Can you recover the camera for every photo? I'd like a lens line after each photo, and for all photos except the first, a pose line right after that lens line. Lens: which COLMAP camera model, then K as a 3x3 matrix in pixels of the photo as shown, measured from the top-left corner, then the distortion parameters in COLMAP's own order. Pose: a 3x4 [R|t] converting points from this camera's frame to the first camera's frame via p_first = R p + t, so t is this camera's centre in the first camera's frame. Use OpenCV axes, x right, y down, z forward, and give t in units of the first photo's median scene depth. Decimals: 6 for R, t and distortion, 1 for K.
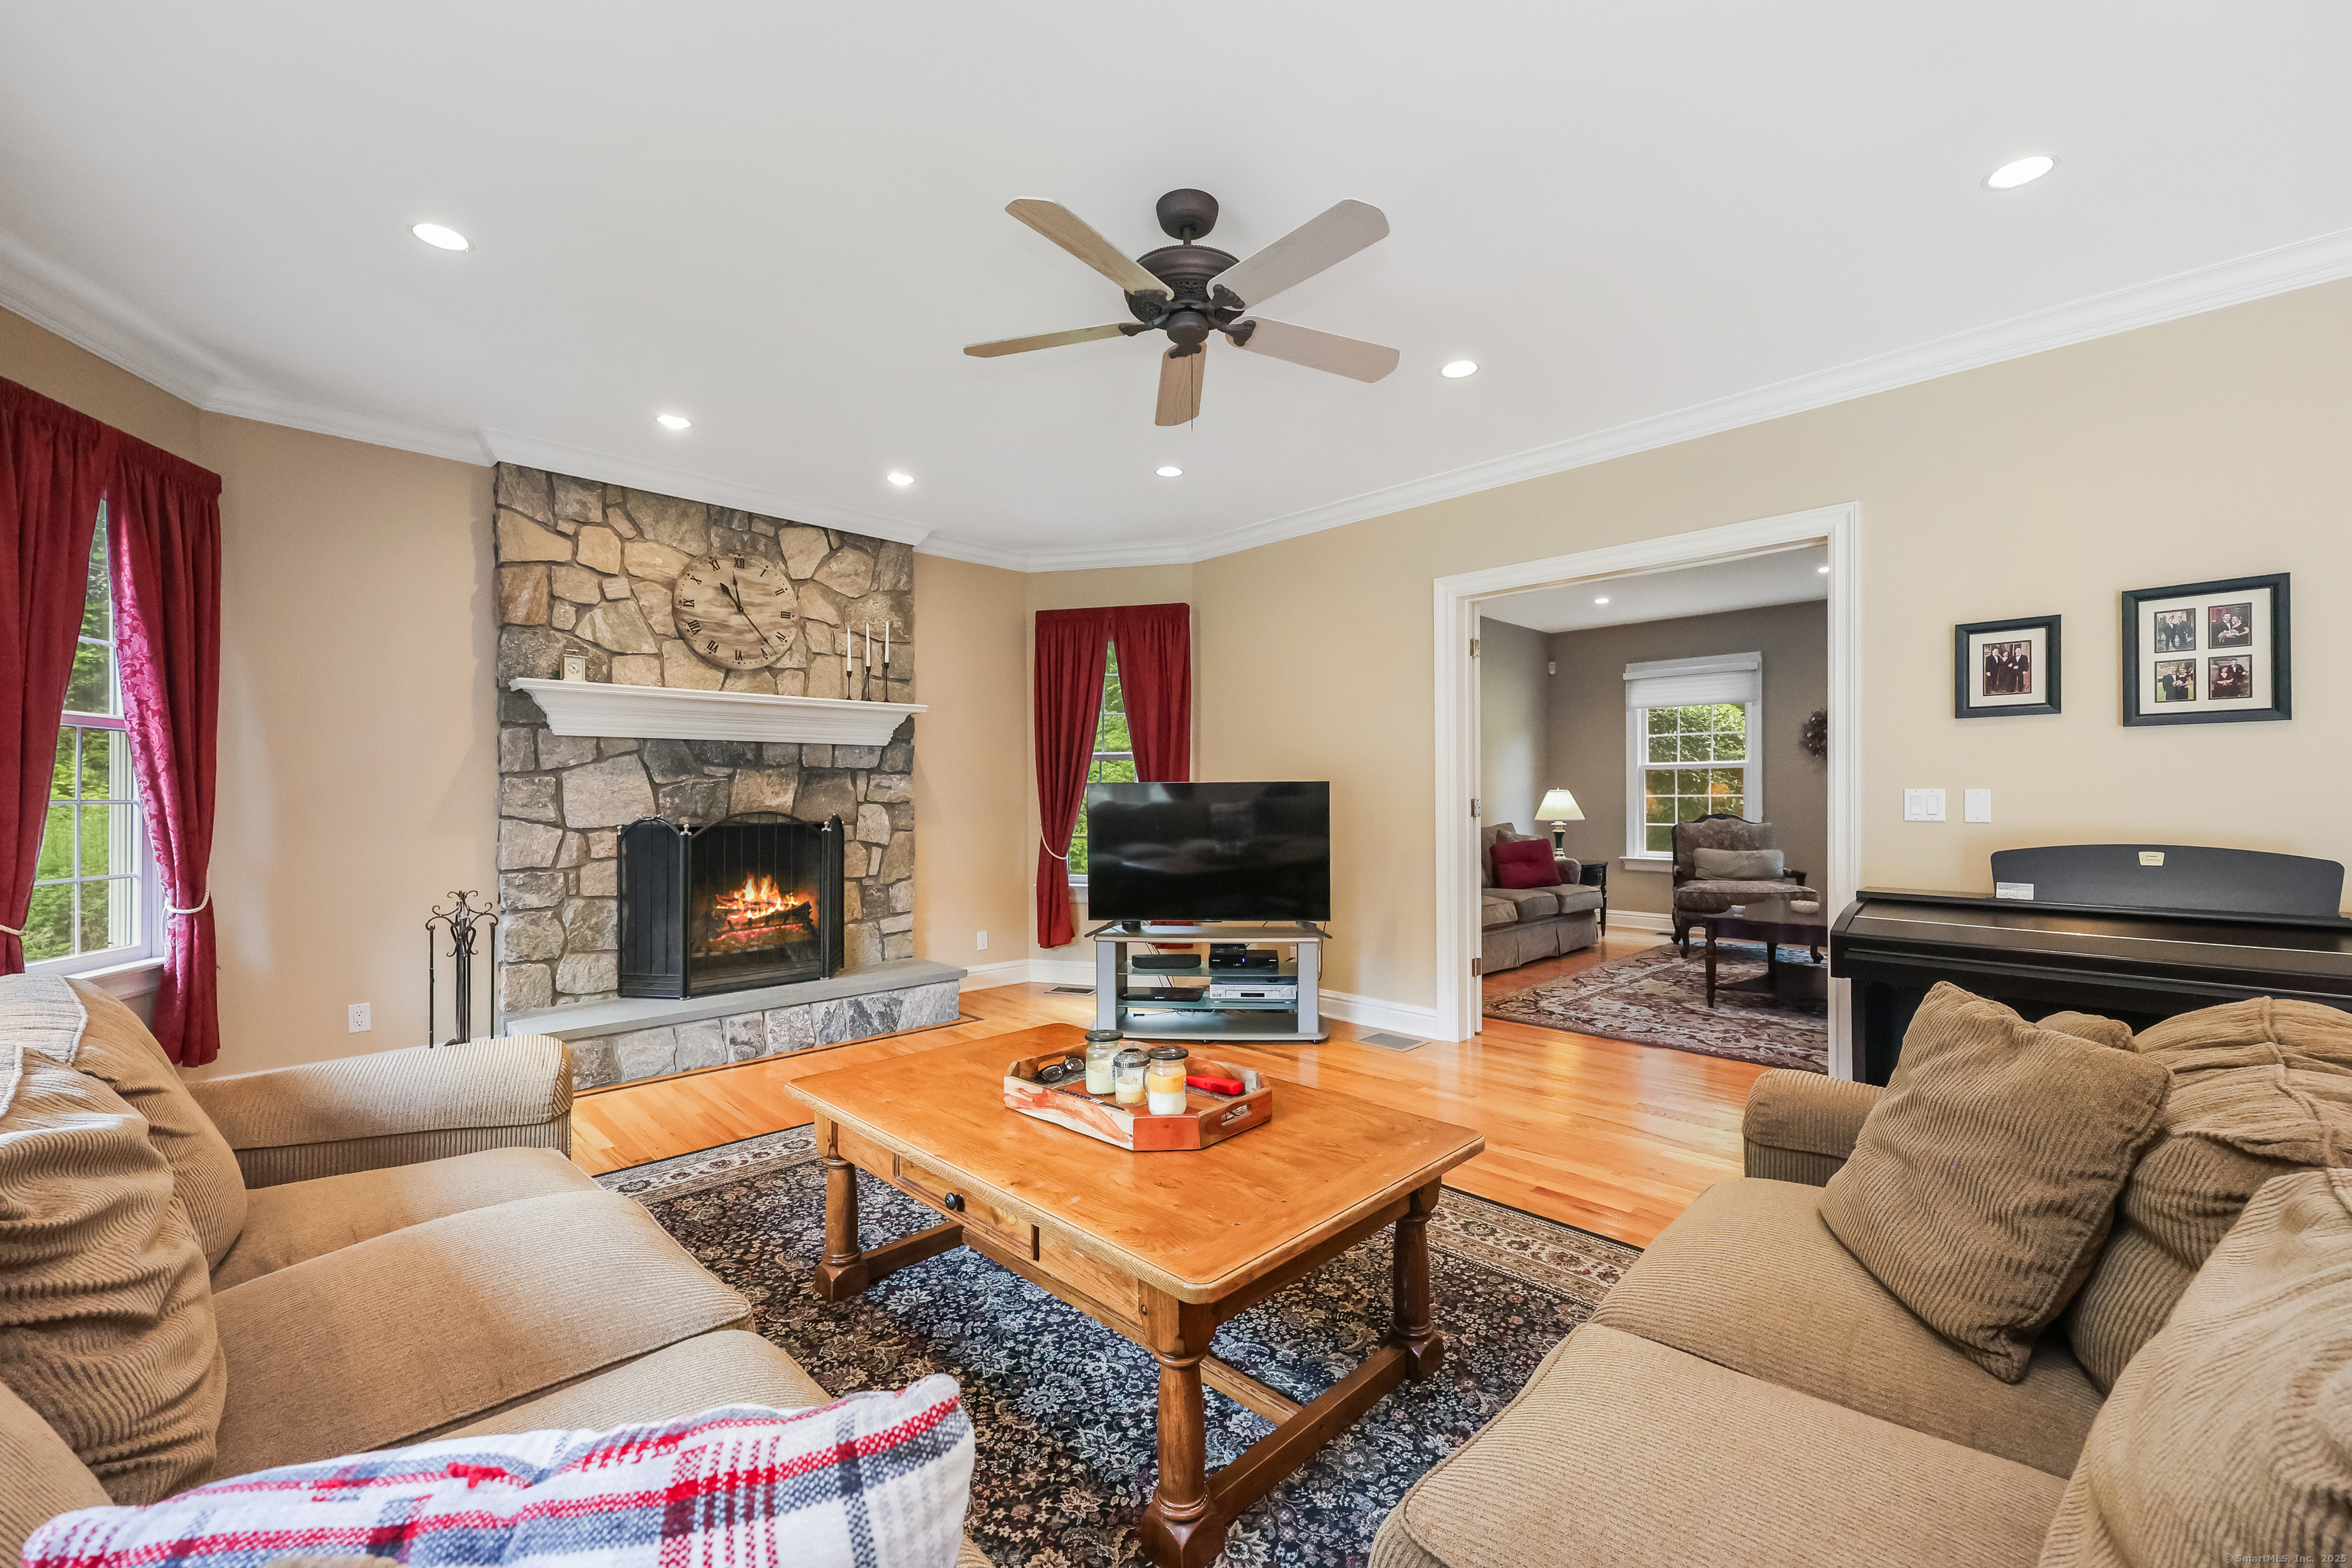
lens RADIAL K [[960.8, 0, 1185.1], [0, 960.8, 796.9], [0, 0, 1]] dist [0.000127, 0.000015]
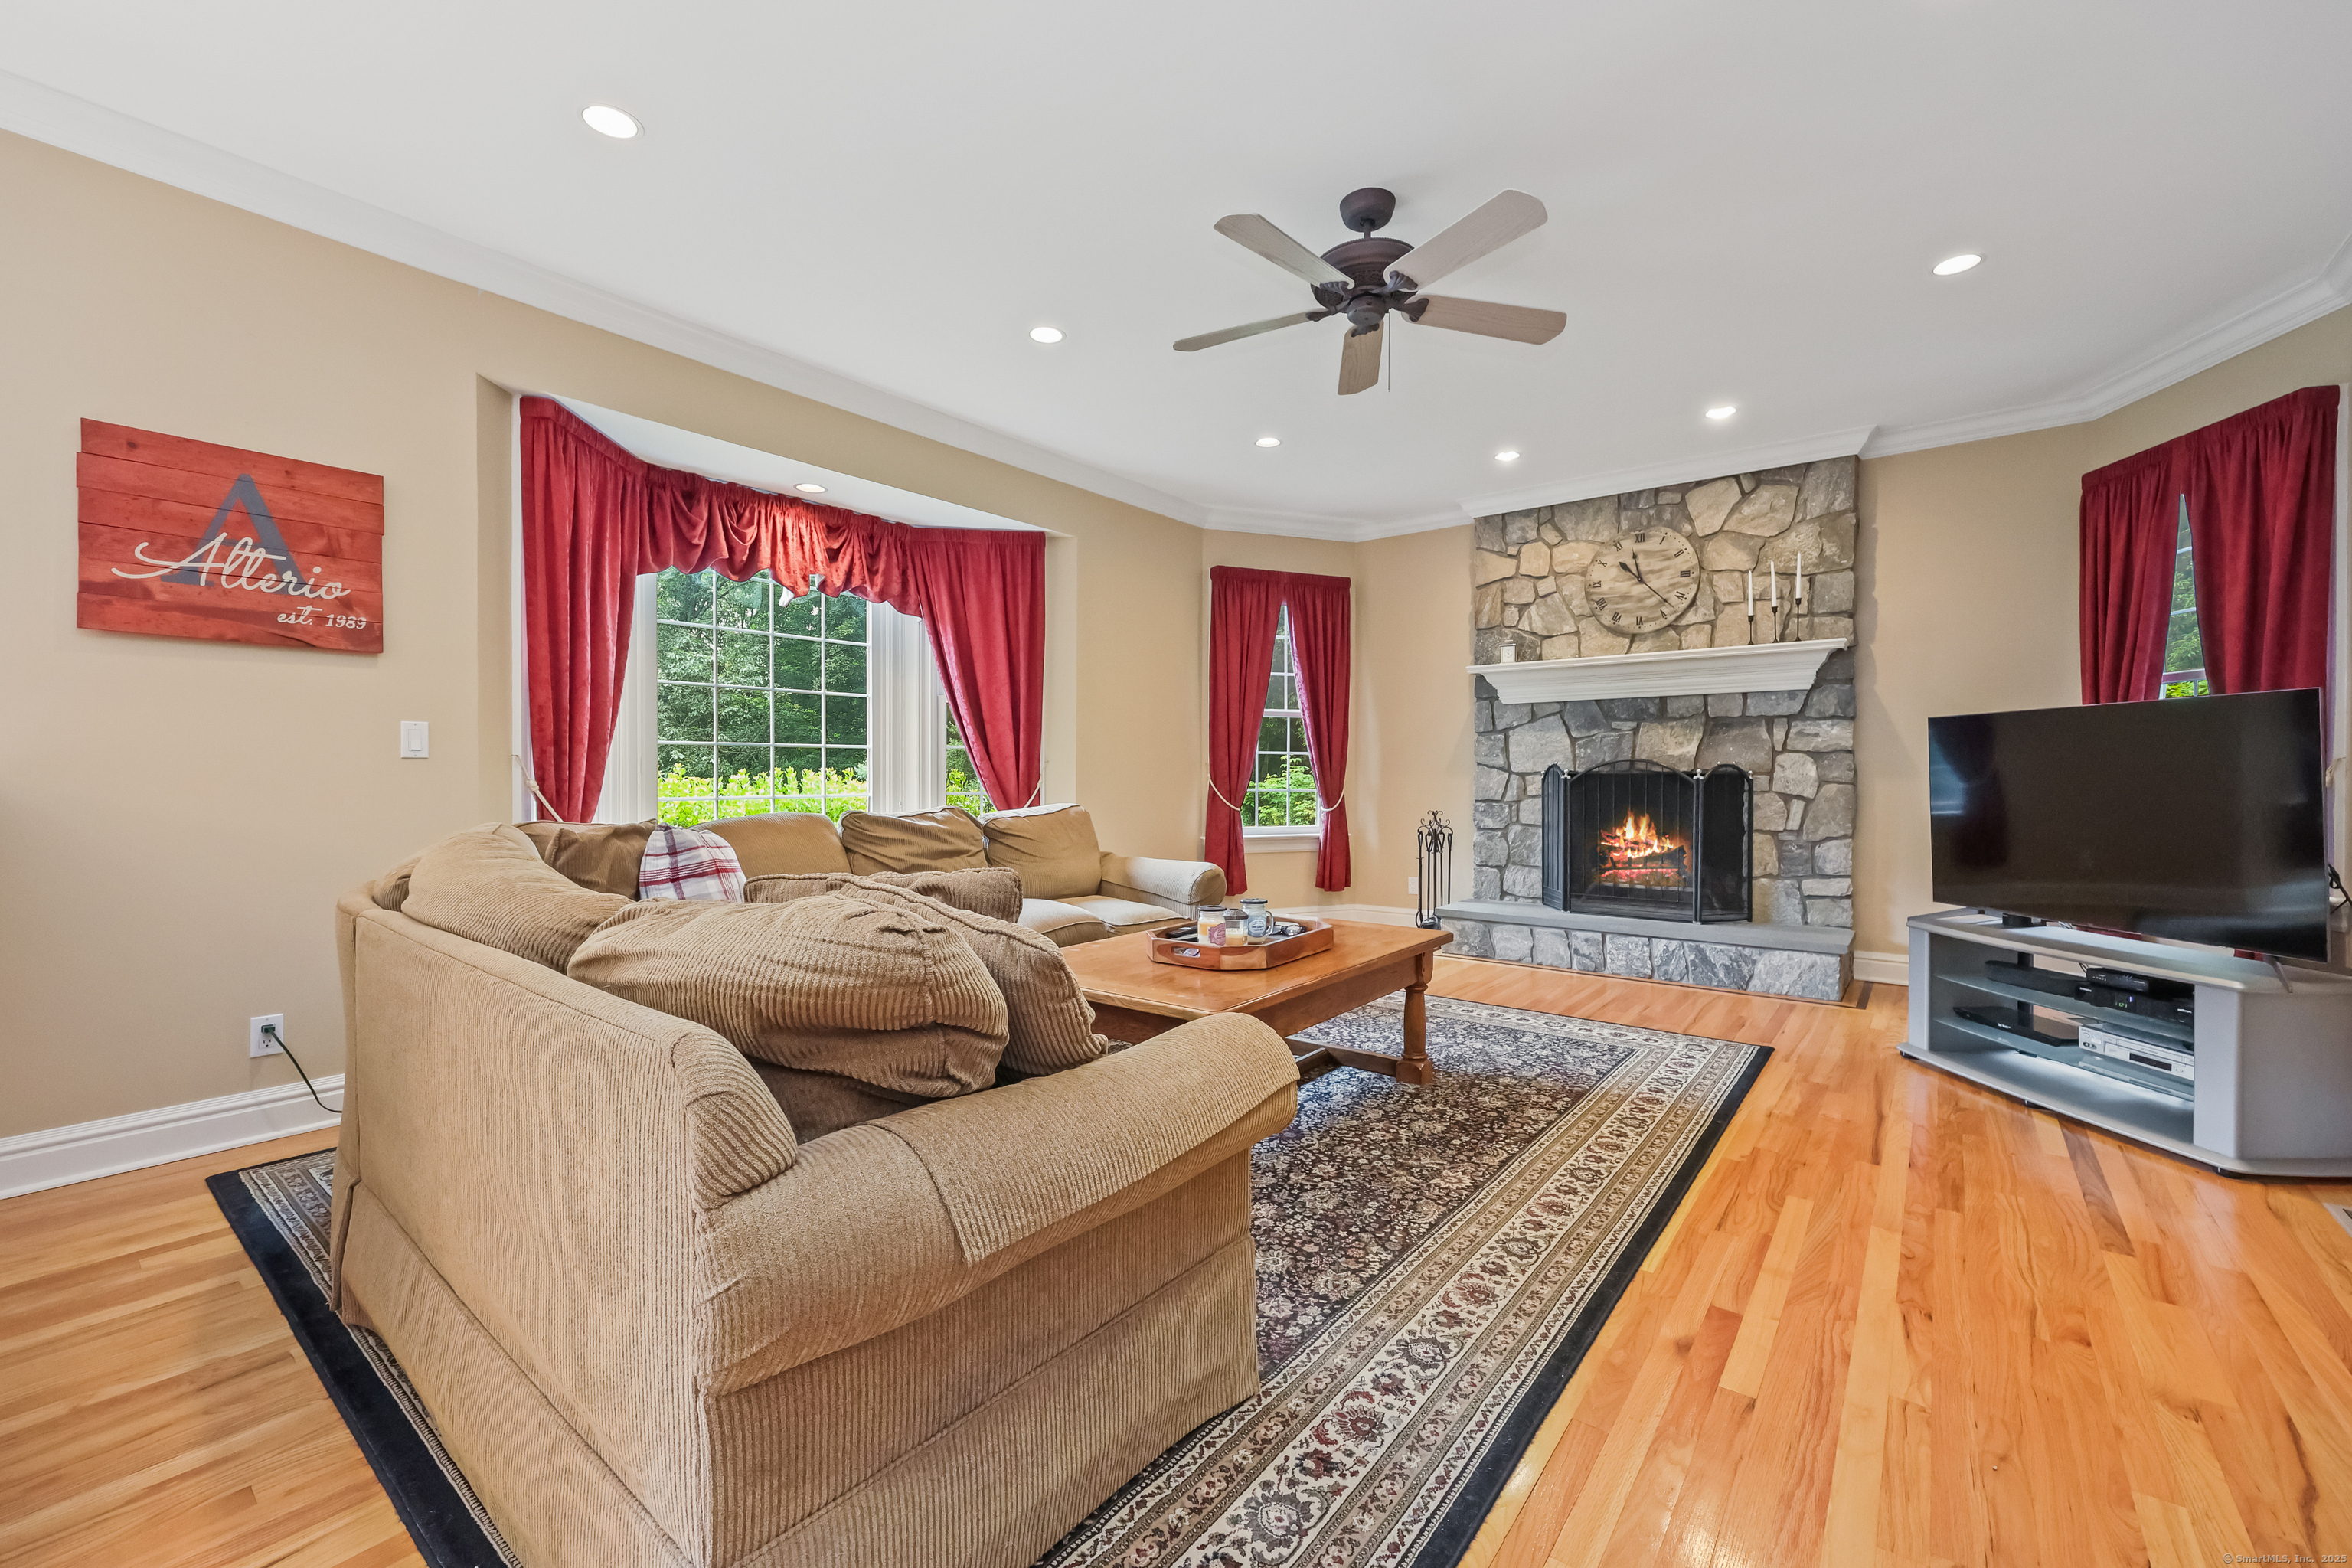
lens RADIAL K [[952.2, 0, 1184.8], [0, 952.2, 777.6], [0, 0, 1]] dist [-0.000863, -0.000098]
pose [[0.119130, 0.005559, -0.992863, 0.583716], [-0.003703, 0.999980, 0.005154, 0.032078], [0.992872, 0.003062, 0.119148, 0.349271]]
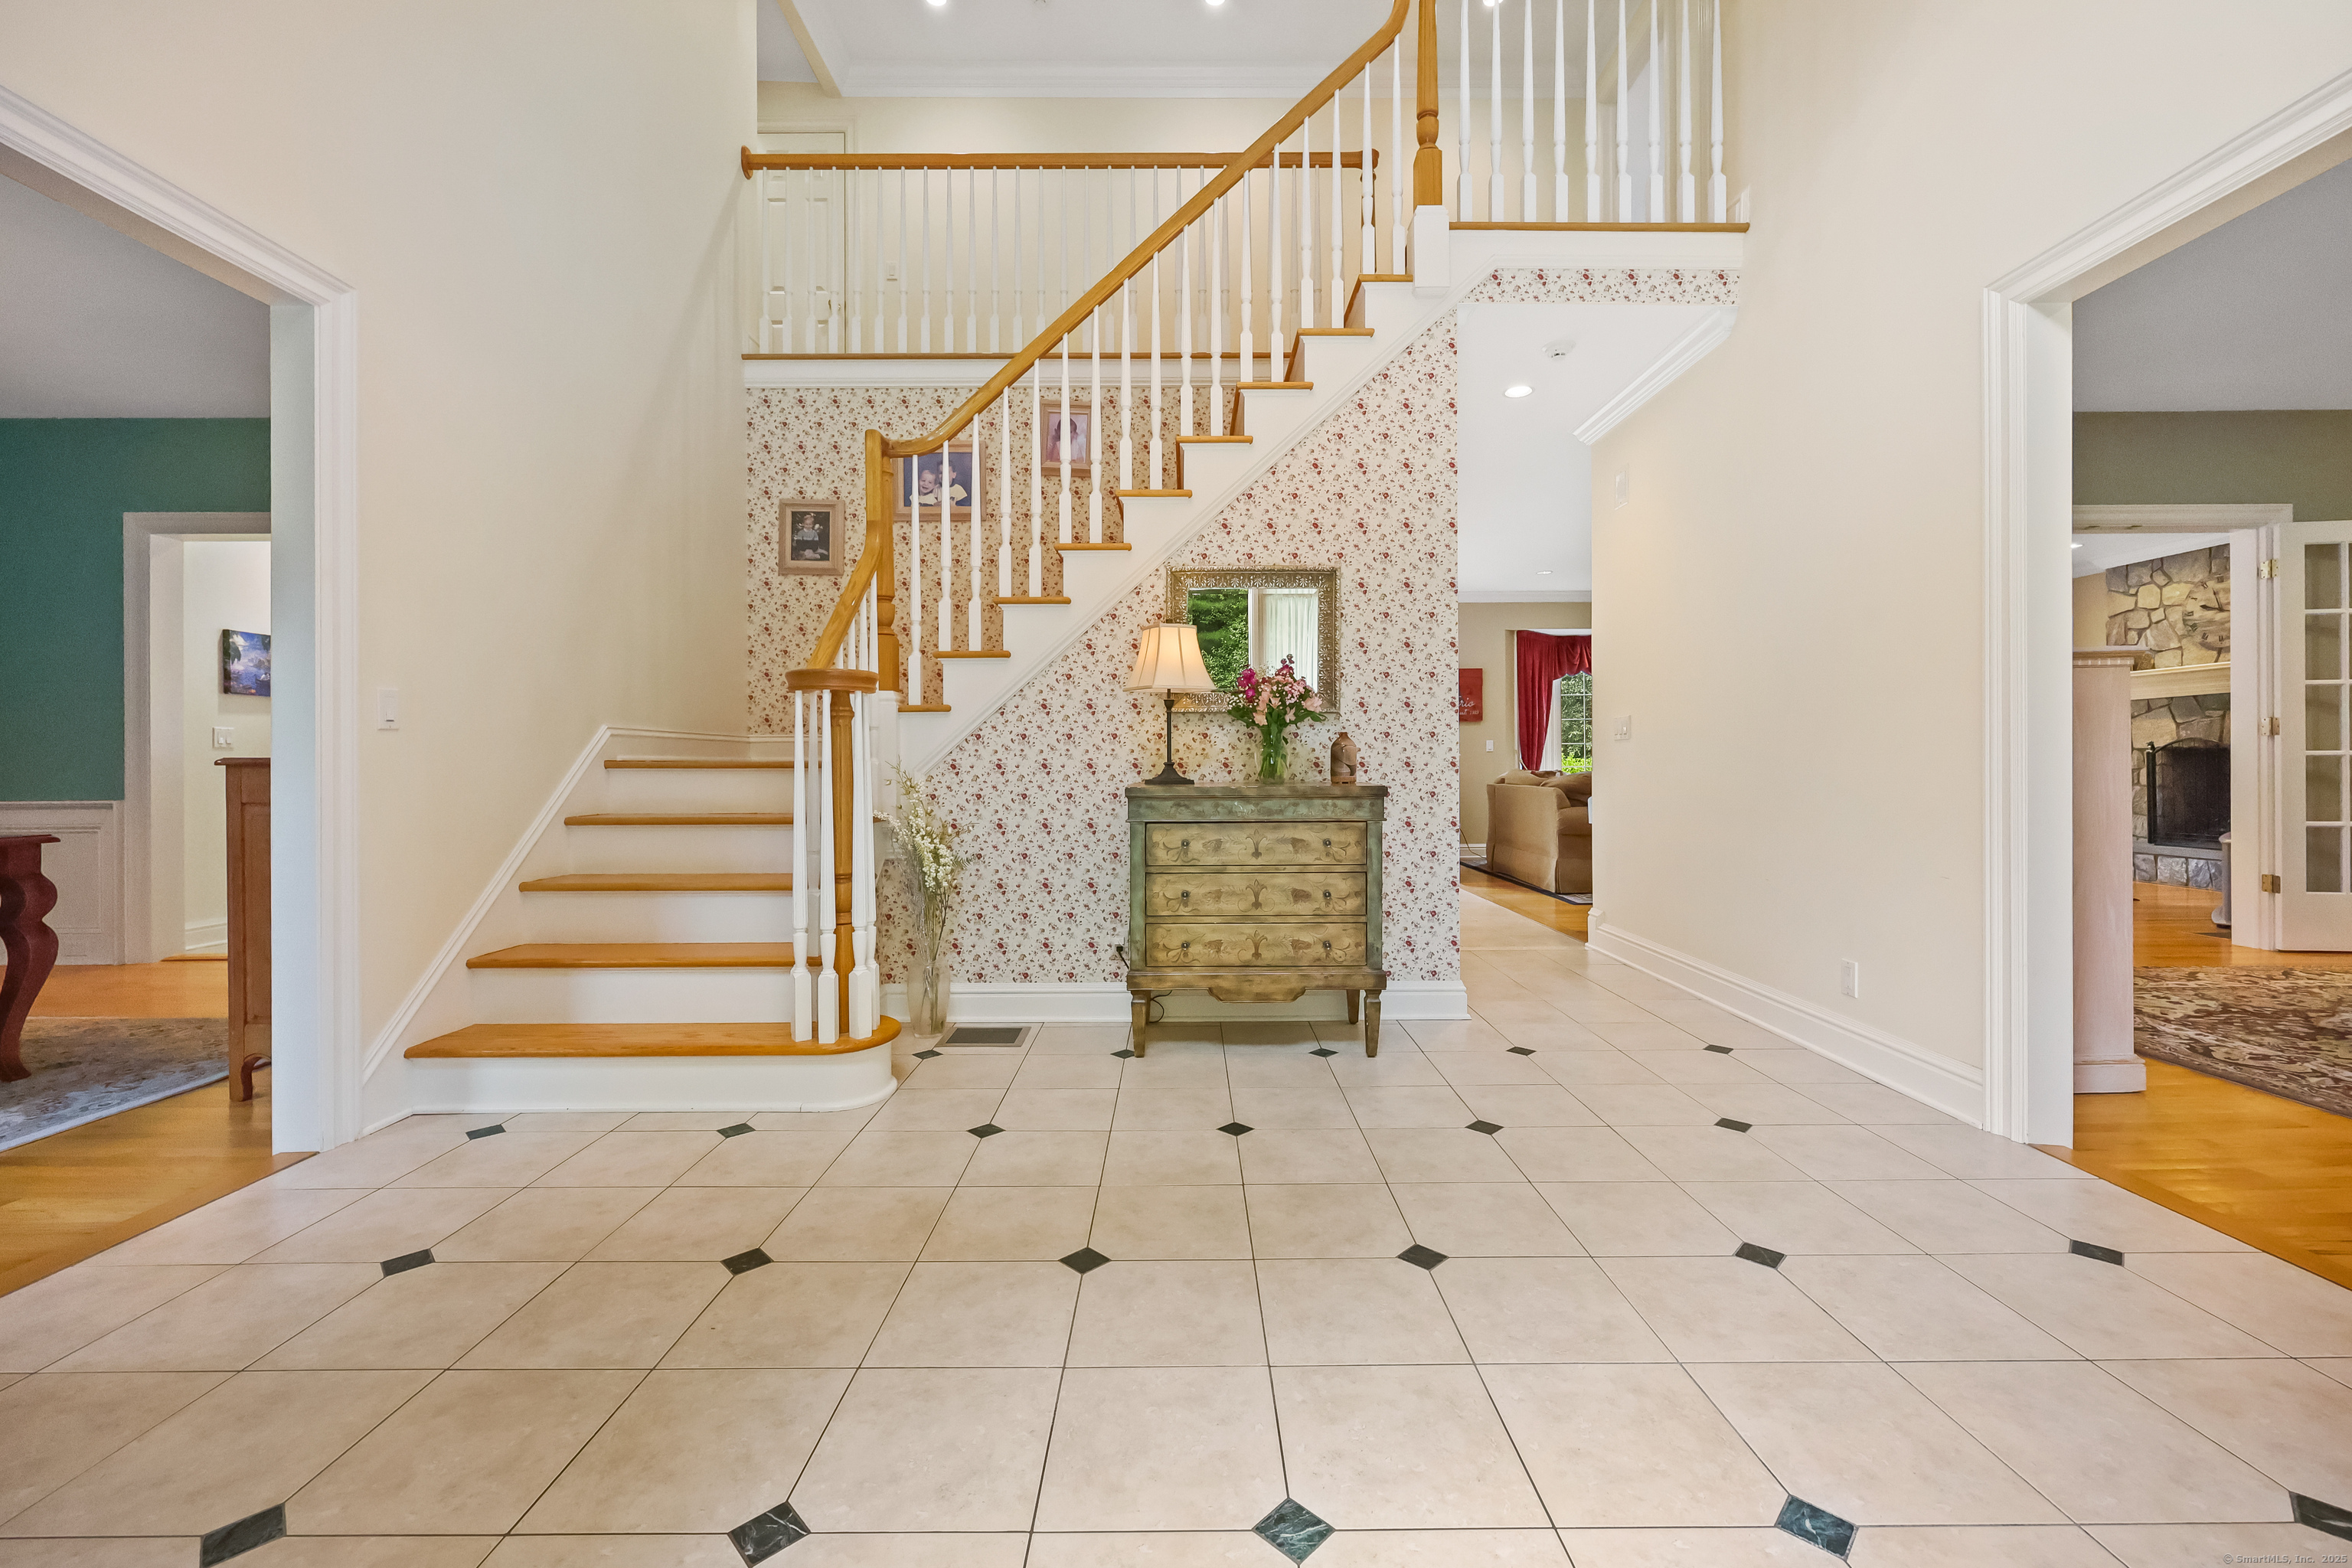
lens RADIAL K [[937.0, 0, 1182.3], [0, 937.0, 766.1], [0, 0, 1]] dist [-0.000205, -0.000071]
pose [[-0.709098, 0.005528, -0.705088, 1.838794], [0.006123, 0.999980, 0.001682, 0.047958], [0.705083, -0.003125, -0.709117, 0.904308]]
